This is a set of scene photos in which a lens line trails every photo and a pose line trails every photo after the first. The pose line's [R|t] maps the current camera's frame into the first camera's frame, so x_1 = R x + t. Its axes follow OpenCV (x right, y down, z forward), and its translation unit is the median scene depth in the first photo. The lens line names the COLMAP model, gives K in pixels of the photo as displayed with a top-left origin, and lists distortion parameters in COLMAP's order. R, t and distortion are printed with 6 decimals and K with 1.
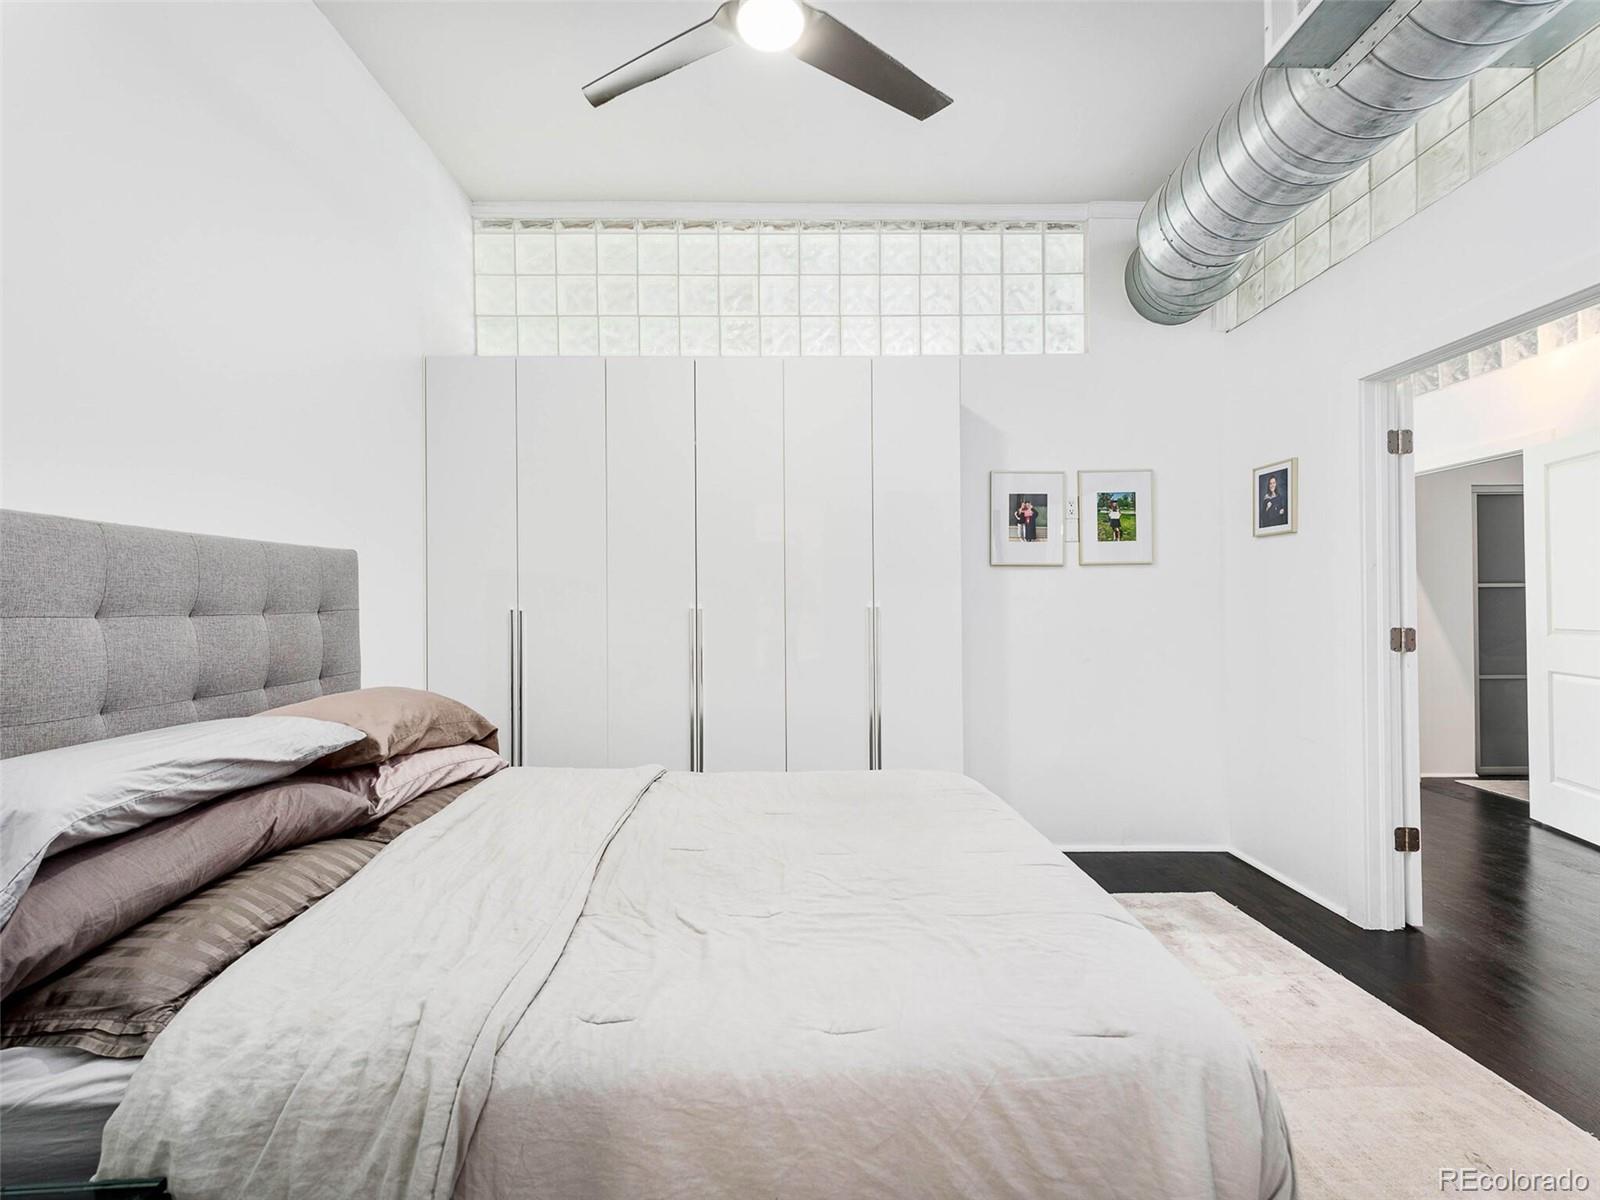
lens RADIAL K [[703.0, 0, 798.1], [0, 703.0, 600.3], [0, 0, 1]] dist [0.011757, -0.003116]
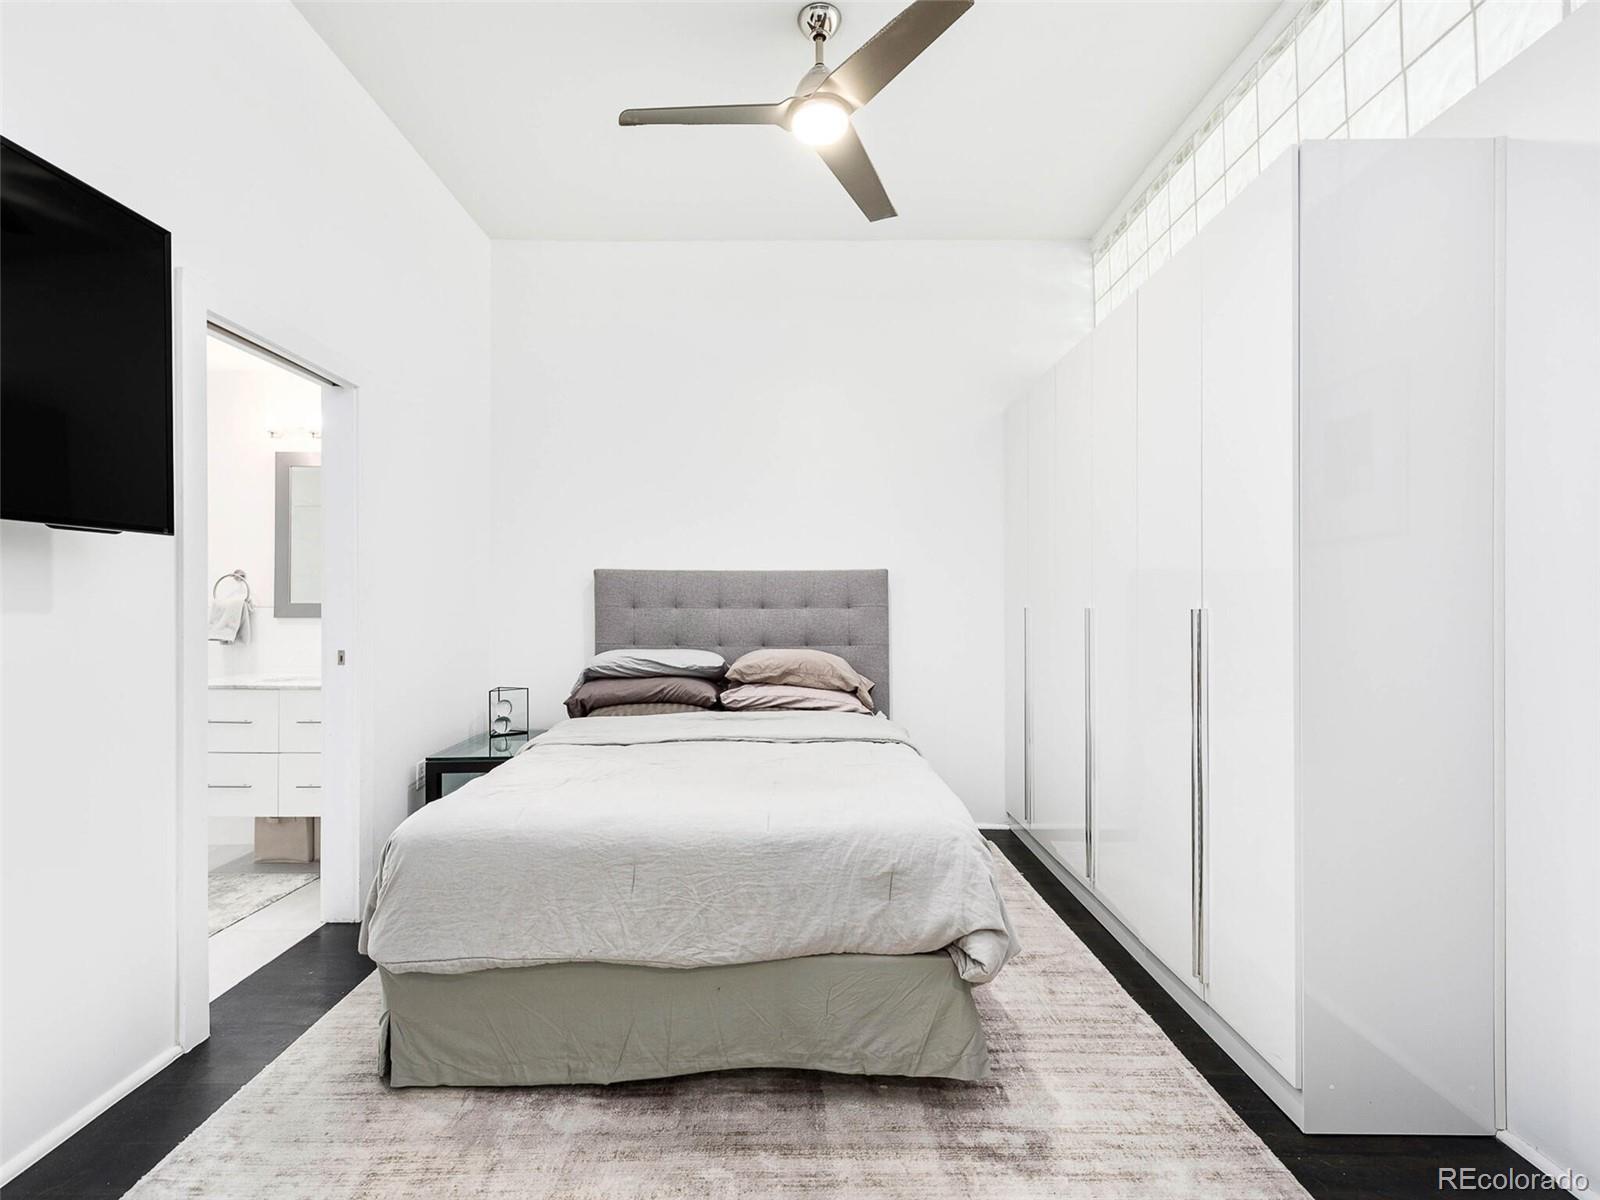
lens RADIAL K [[703.0, 0, 763.7], [0, 703.0, 602.9], [0, 0, 1]] dist [0.011757, -0.003116]
pose [[-0.030482, 0.001408, -0.999534, 1.447232], [0.012306, 0.999924, 0.001033, 0.004724], [0.999460, -0.012268, -0.030497, 1.170525]]
